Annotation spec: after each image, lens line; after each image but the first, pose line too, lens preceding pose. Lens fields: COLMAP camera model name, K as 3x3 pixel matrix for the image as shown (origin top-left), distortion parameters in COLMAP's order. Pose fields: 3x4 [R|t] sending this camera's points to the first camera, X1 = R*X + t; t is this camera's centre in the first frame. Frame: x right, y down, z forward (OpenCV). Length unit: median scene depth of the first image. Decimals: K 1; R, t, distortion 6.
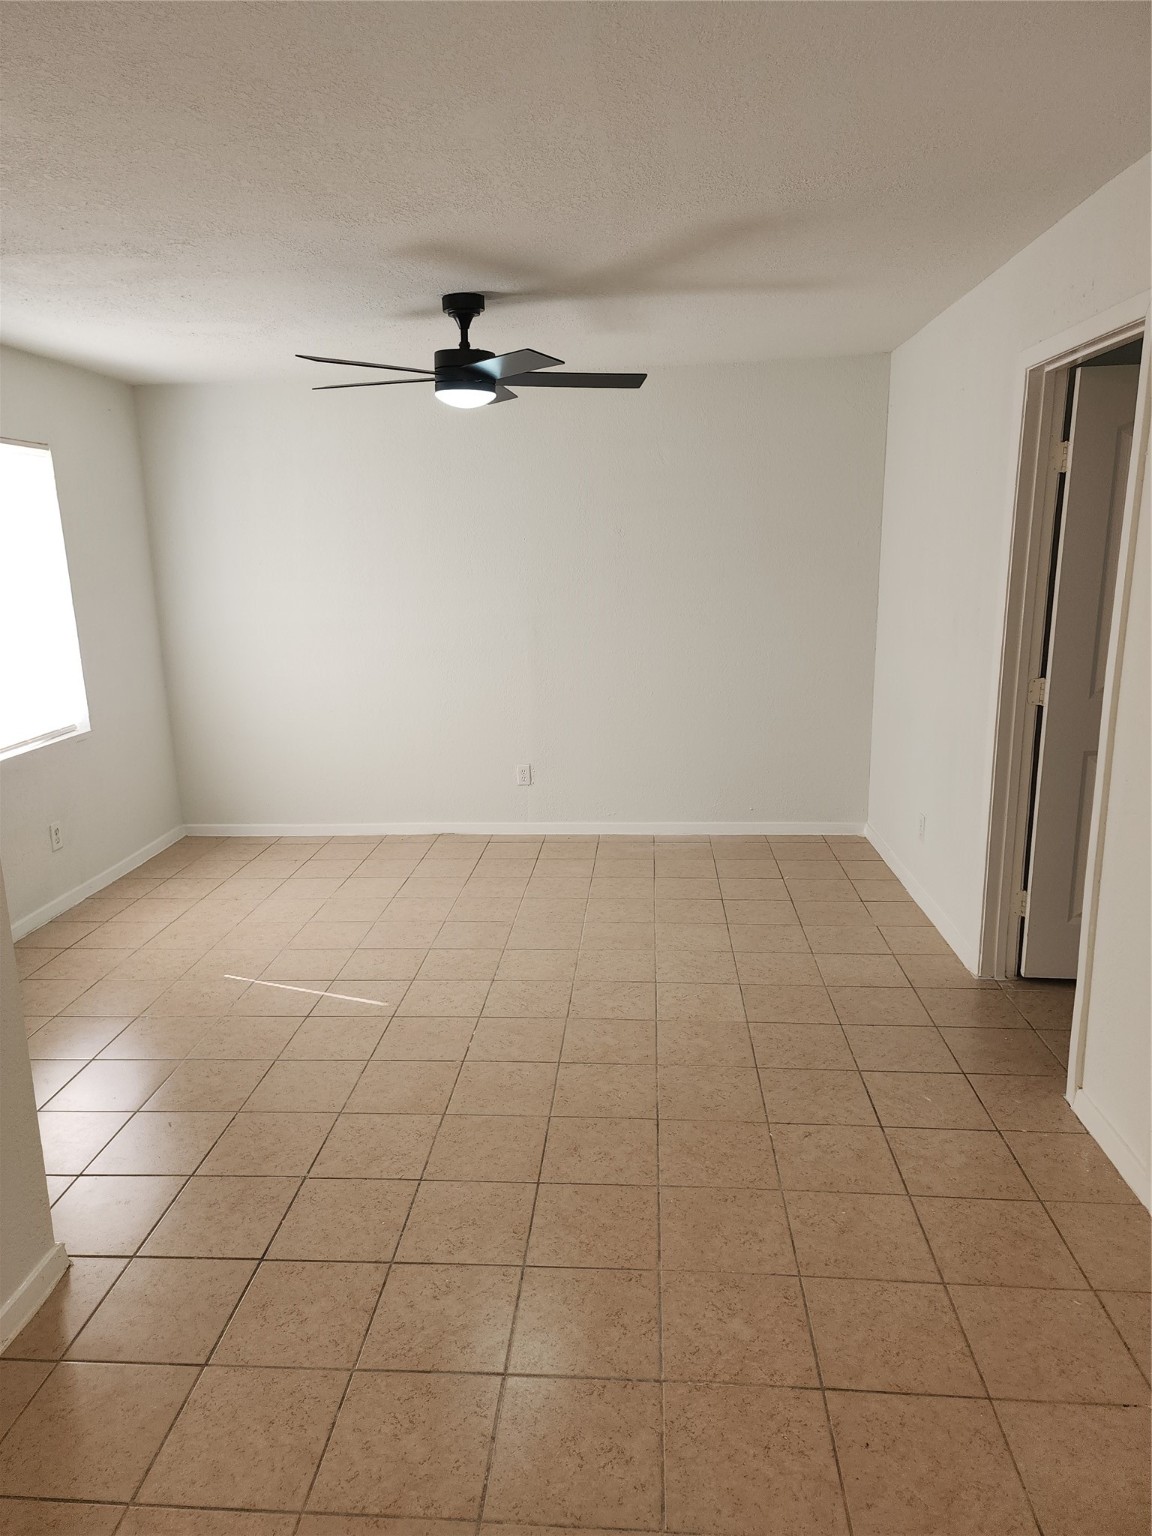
lens RADIAL K [[1028.8, 0, 562.4], [0, 1028.8, 776.4], [0, 0, 1]] dist [0.075377, -0.062530]
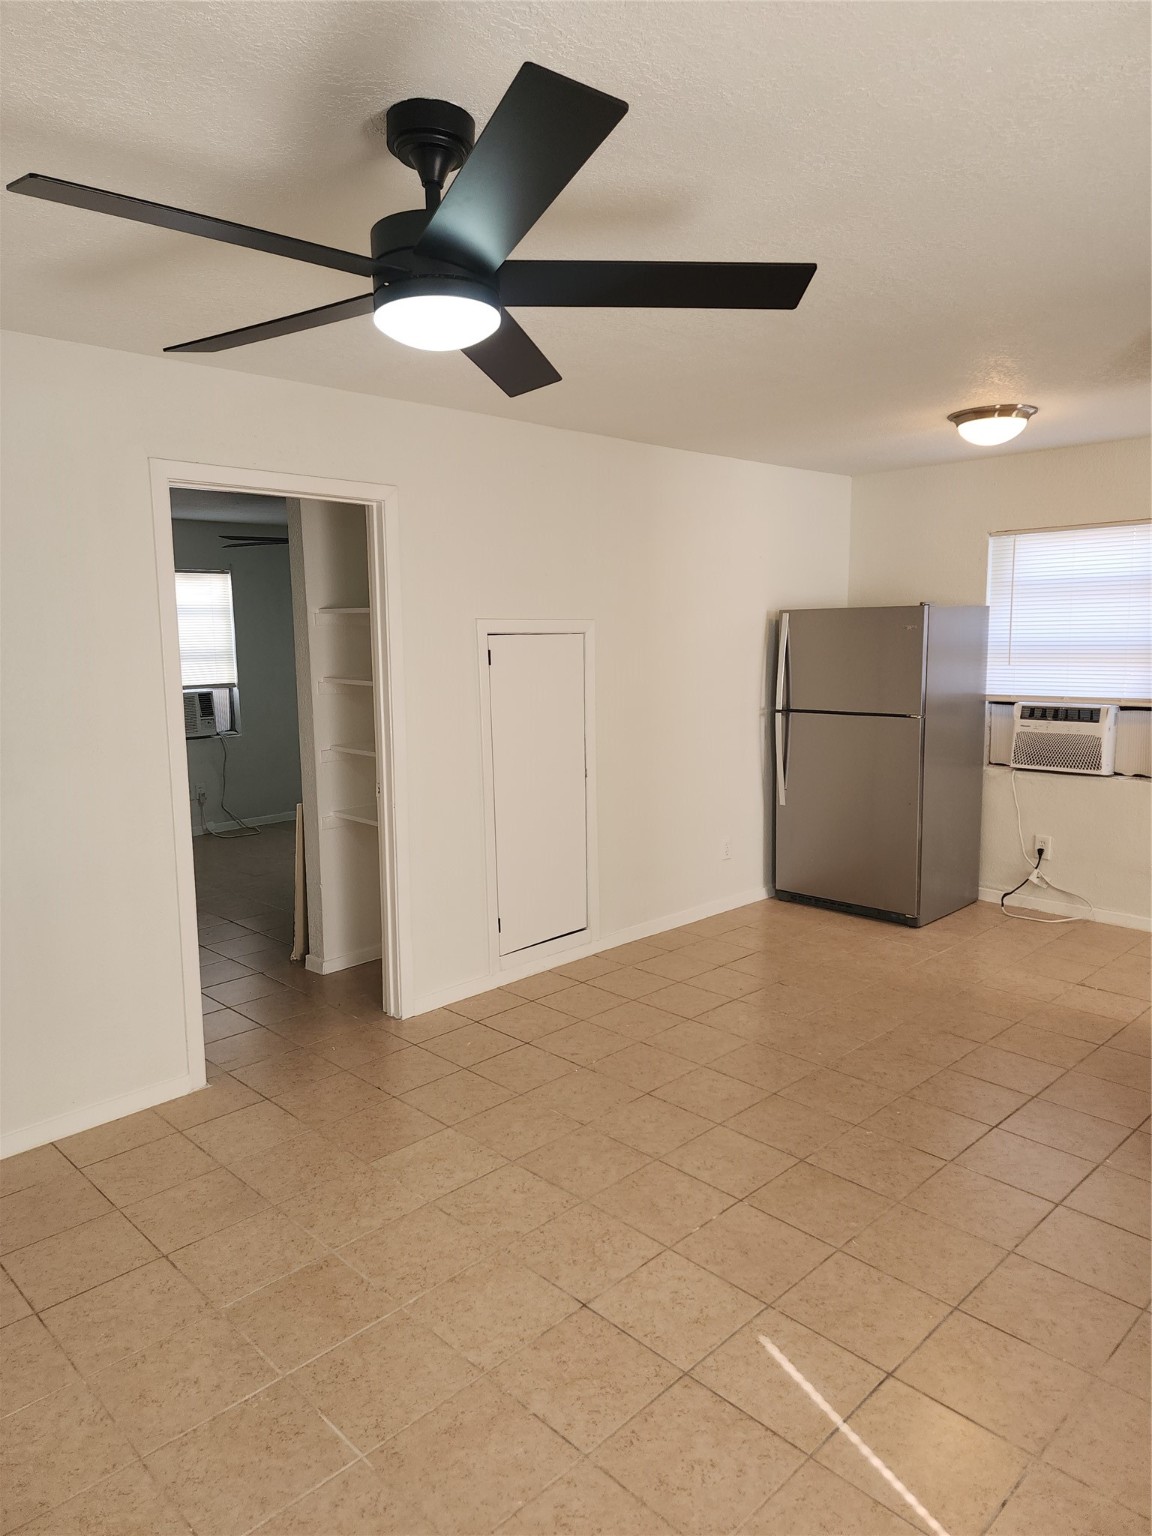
lens RADIAL K [[1021.4, 0, 554.0], [0, 1021.4, 765.2], [0, 0, 1]] dist [0.076780, -0.061616]
pose [[-0.749948, -0.050116, 0.659596, -0.546589], [0.181598, 0.943218, 0.278139, -0.350911], [-0.636082, 0.328371, -0.698264, 1.620758]]
